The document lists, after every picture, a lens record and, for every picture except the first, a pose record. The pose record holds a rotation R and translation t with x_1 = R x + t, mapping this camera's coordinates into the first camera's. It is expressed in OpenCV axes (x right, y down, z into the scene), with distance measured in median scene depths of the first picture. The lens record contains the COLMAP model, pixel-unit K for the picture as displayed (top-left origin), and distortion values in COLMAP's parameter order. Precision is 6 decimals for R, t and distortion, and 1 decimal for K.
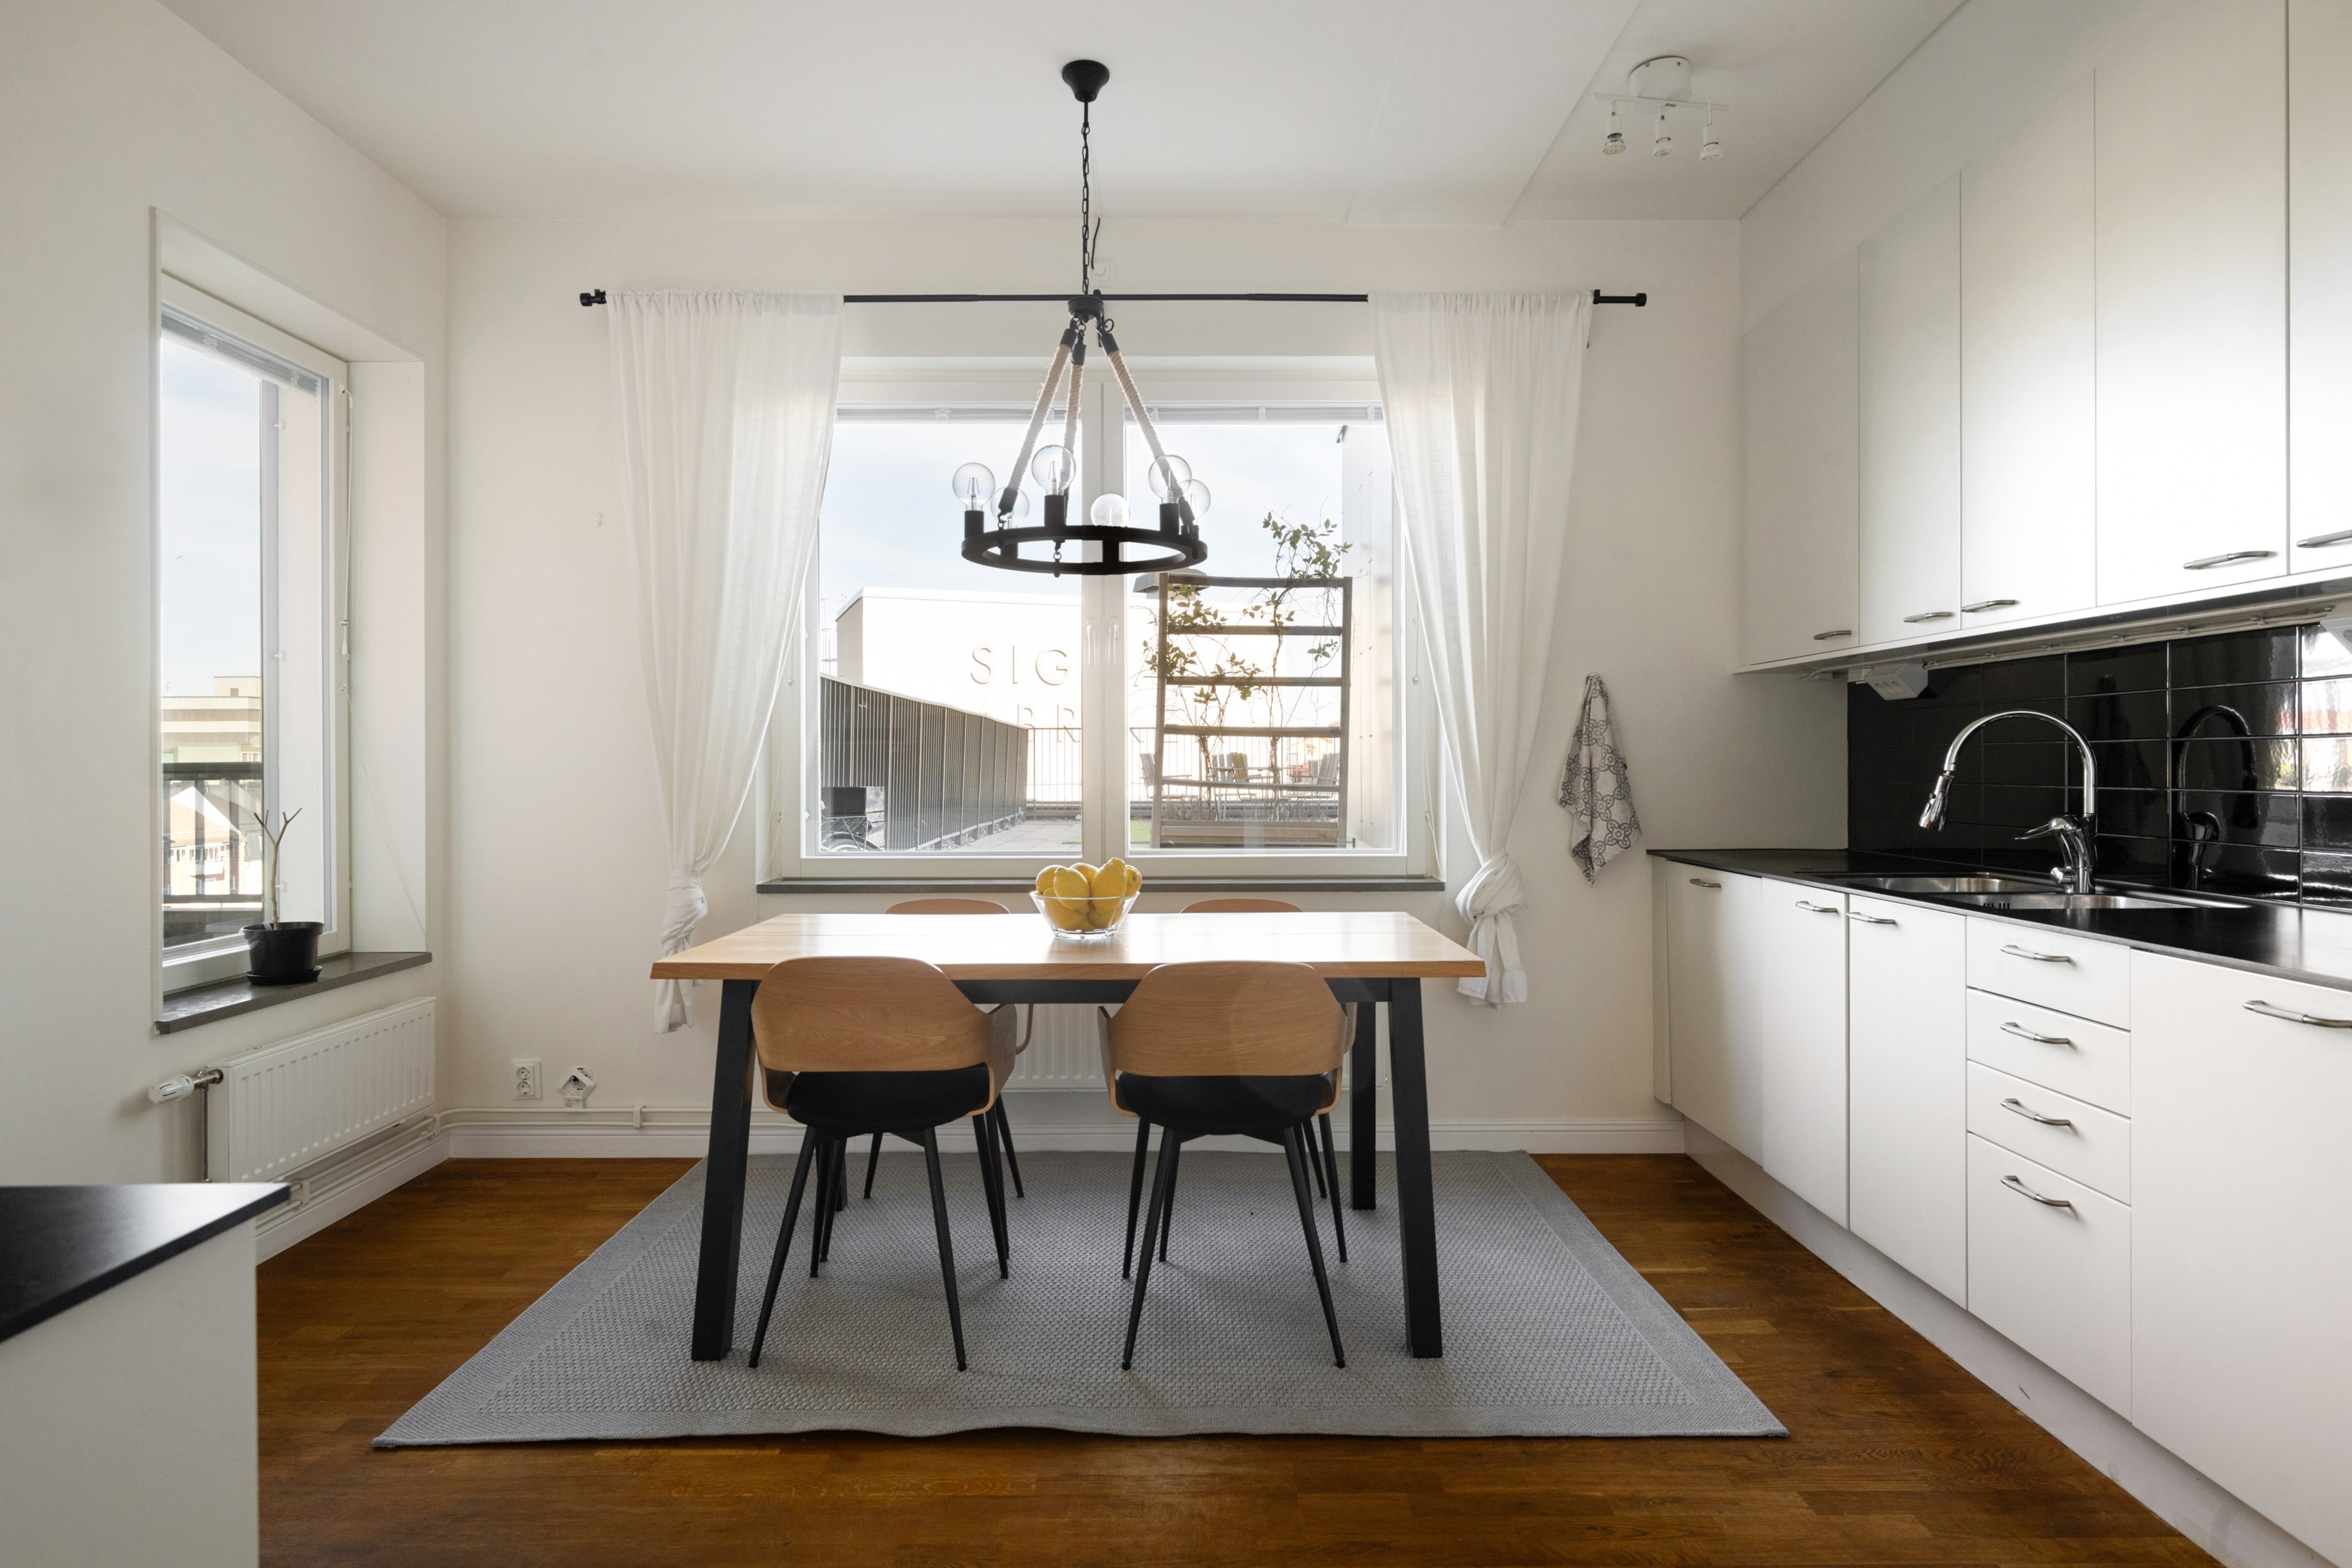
lens RADIAL K [[1319.3, 0, 1172.2], [0, 1319.3, 764.7], [0, 0, 1]] dist [-0.003495, -0.000165]
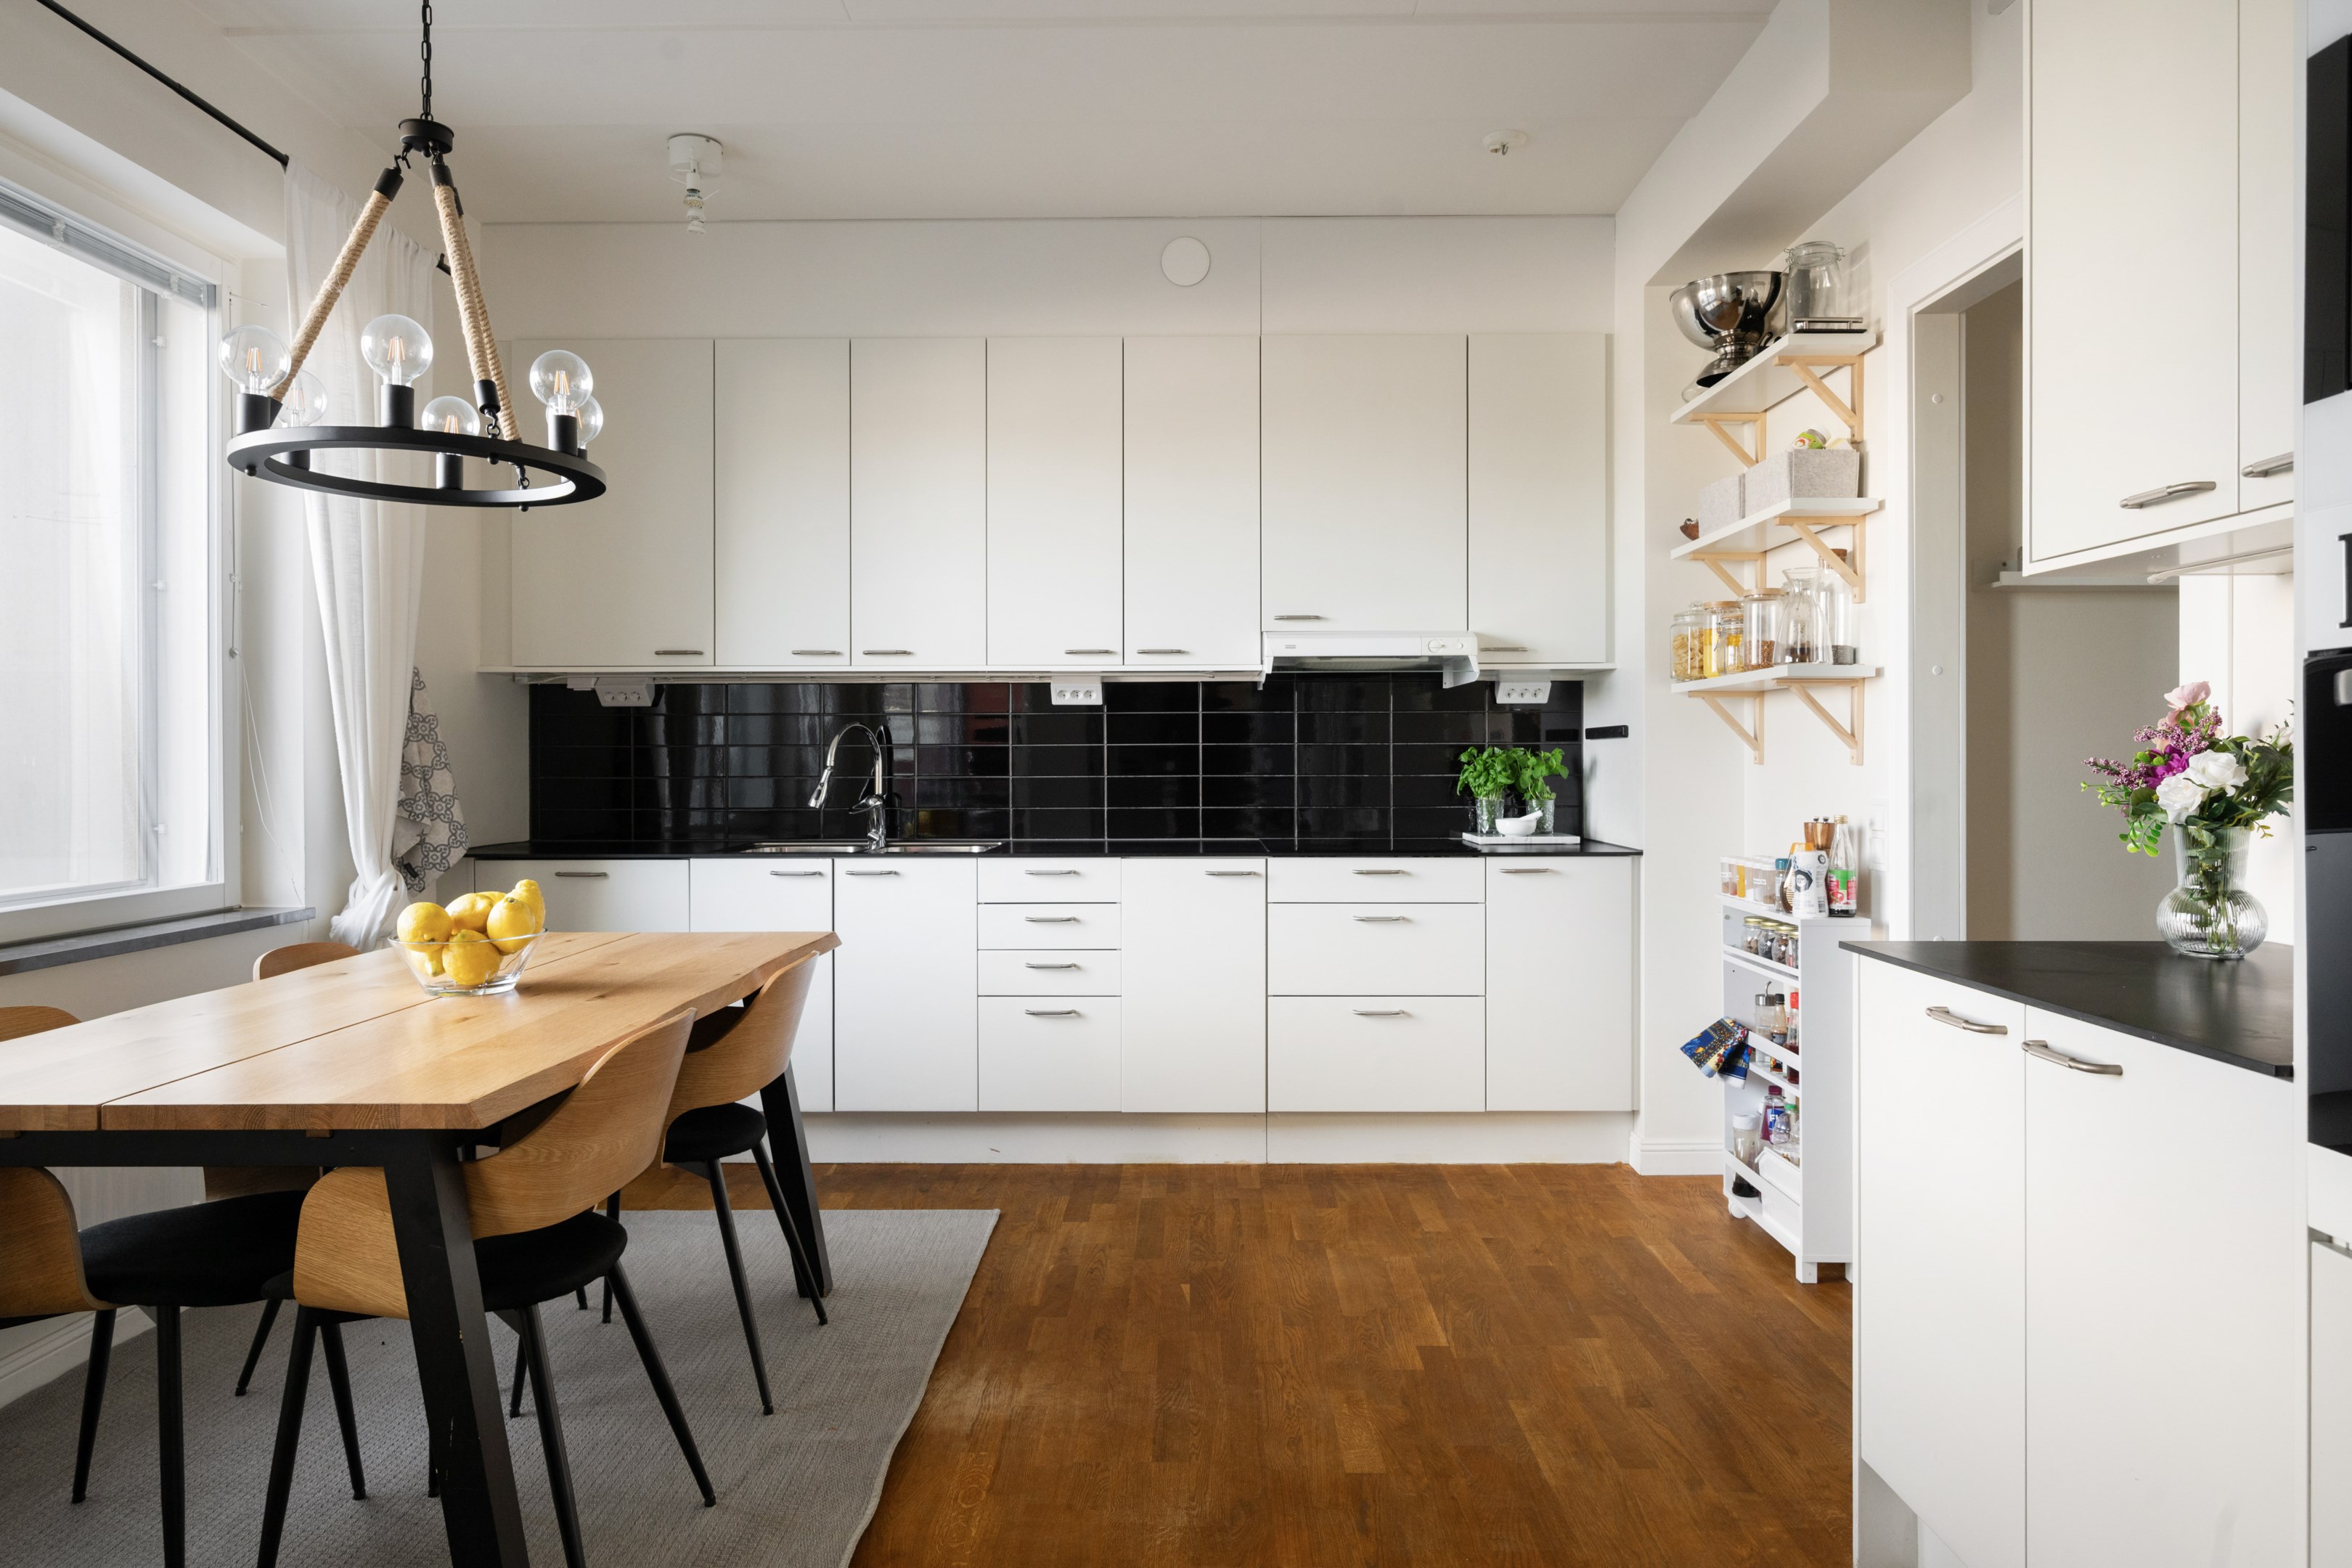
lens RADIAL K [[1471.8, 0, 1175.6], [0, 1471.8, 766.1], [0, 0, 1]] dist [-0.005628, 0.001267]
pose [[0.007776, -0.002717, 0.999966, -0.980278], [0.003255, 0.999991, 0.002691, 0.001514], [-0.999964, 0.003234, 0.007784, 0.648620]]
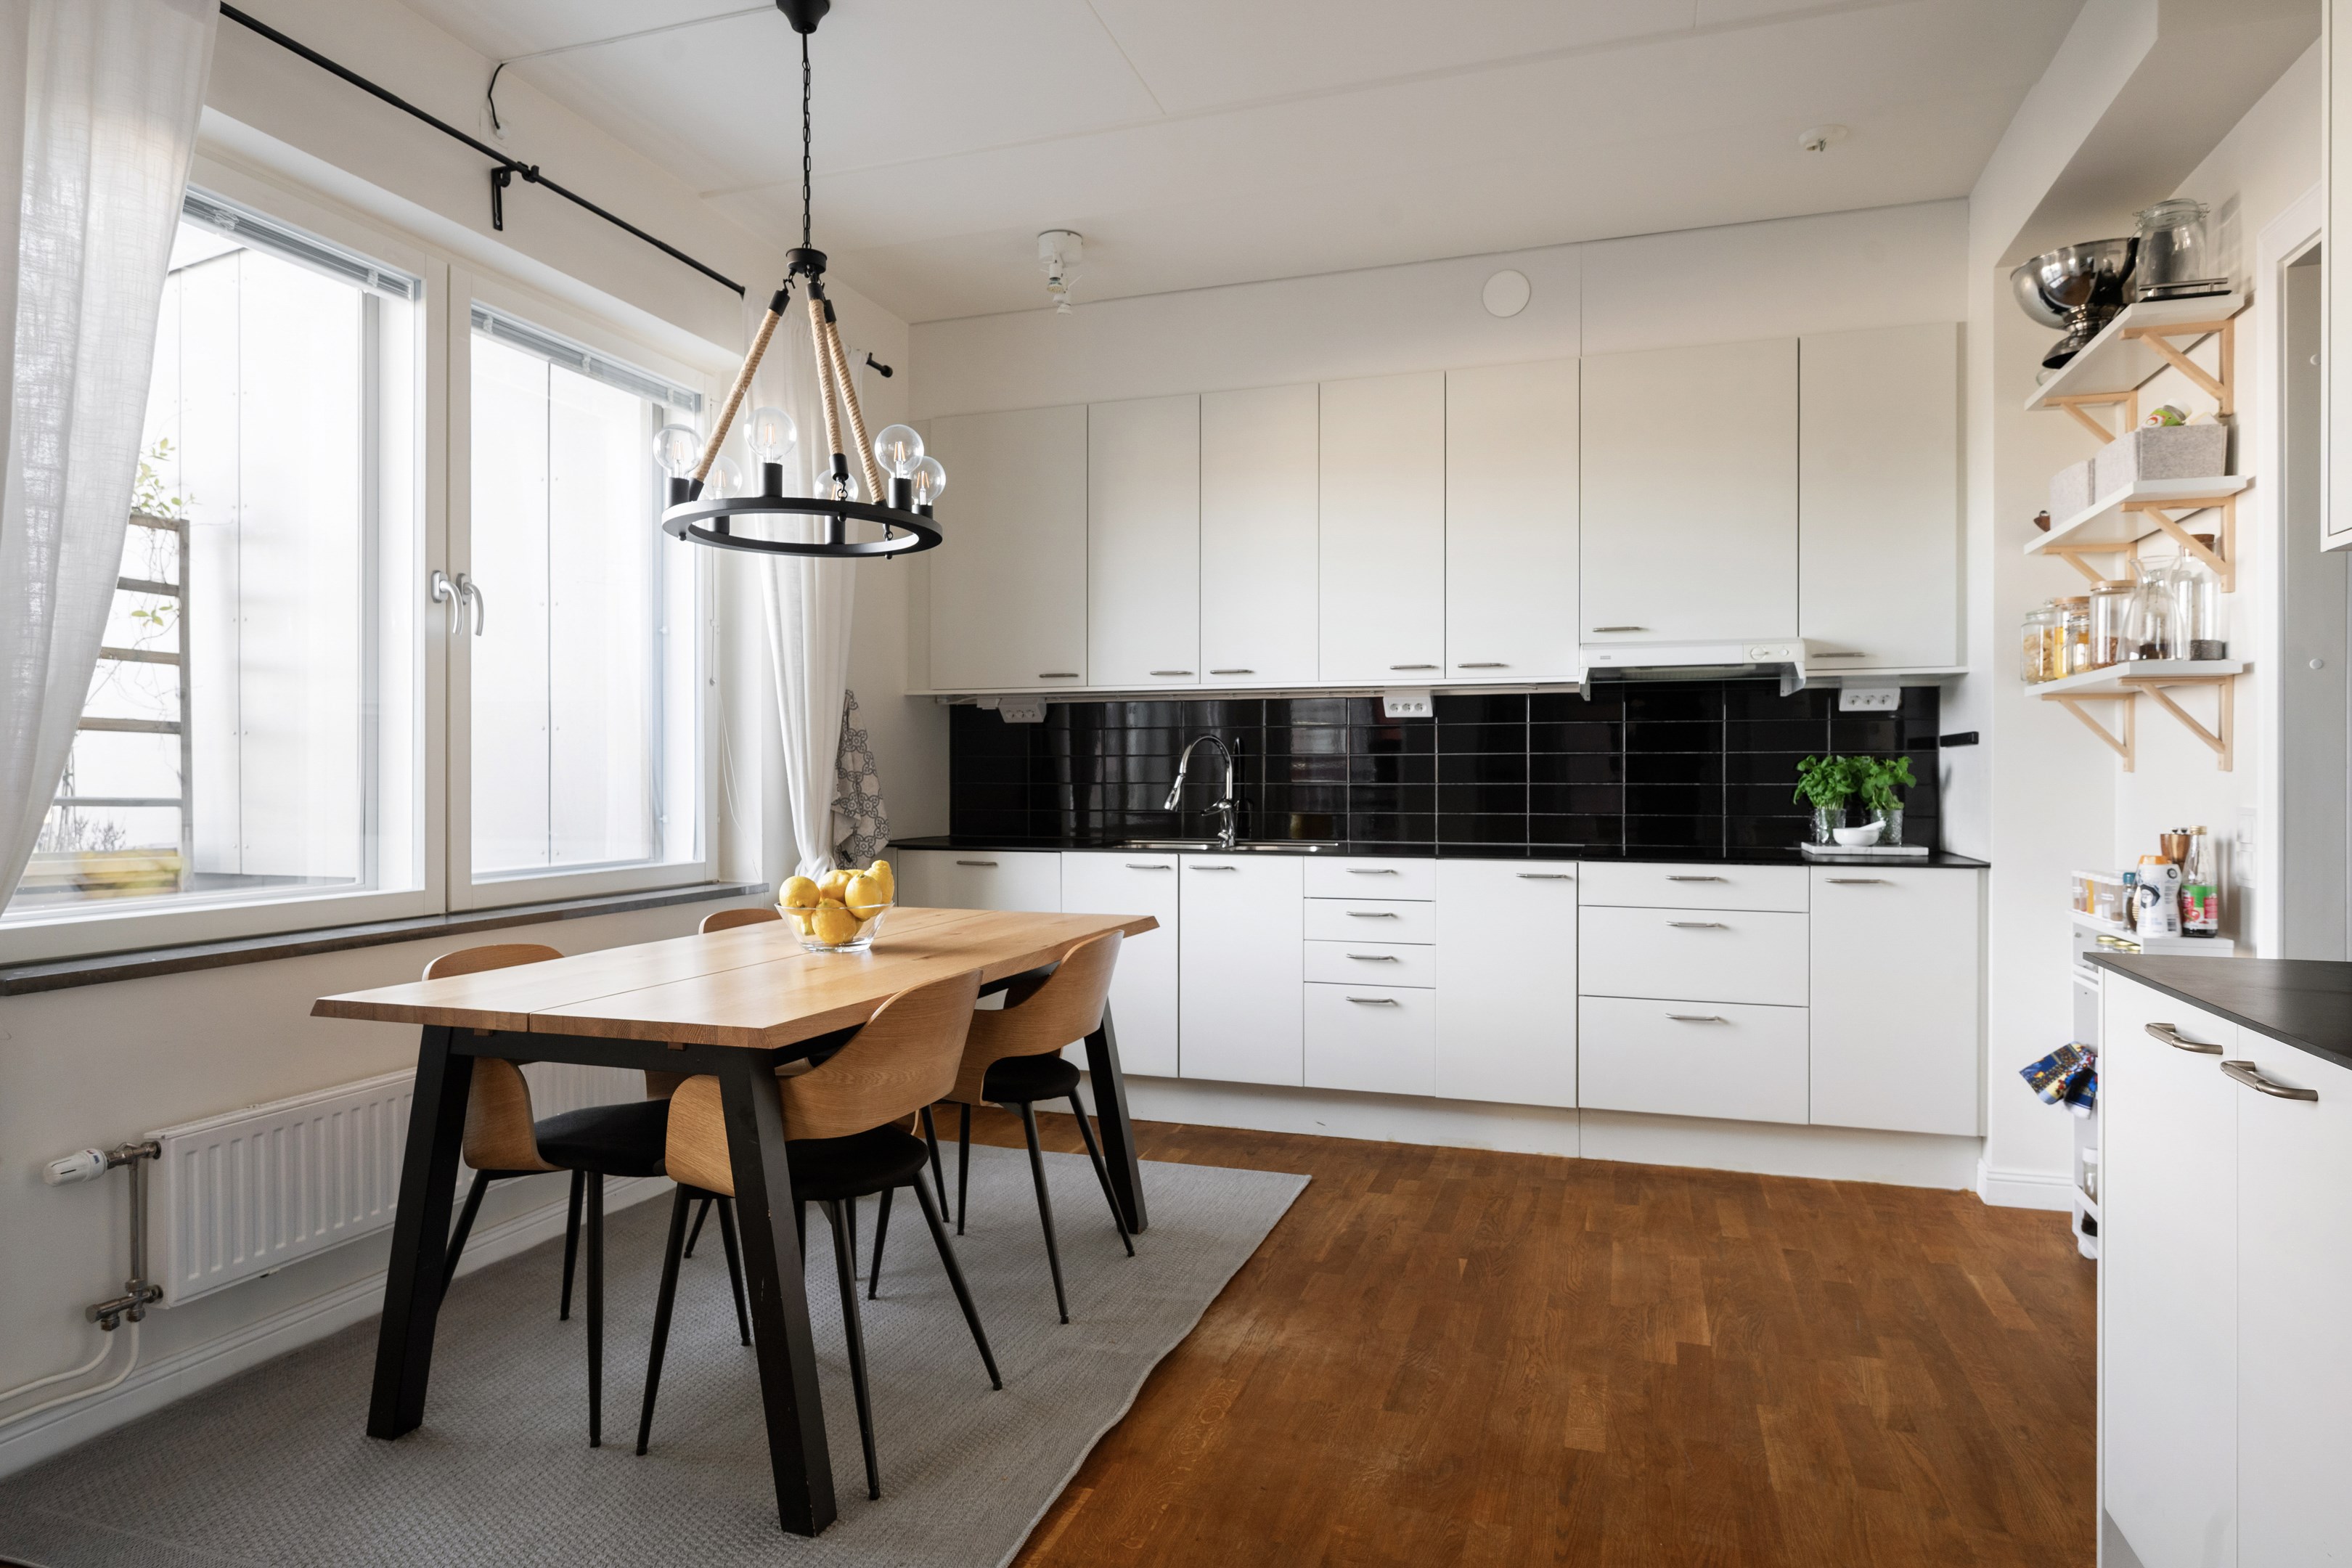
lens RADIAL K [[1366.0, 0, 1166.4], [0, 1366.0, 781.9], [0, 0, 1]] dist [-0.003519, -0.002131]
pose [[0.319664, -0.002108, 0.947529, -0.982959], [0.000030, 0.999998, 0.002214, 0.011687], [-0.947531, -0.000679, 0.319663, 0.518971]]
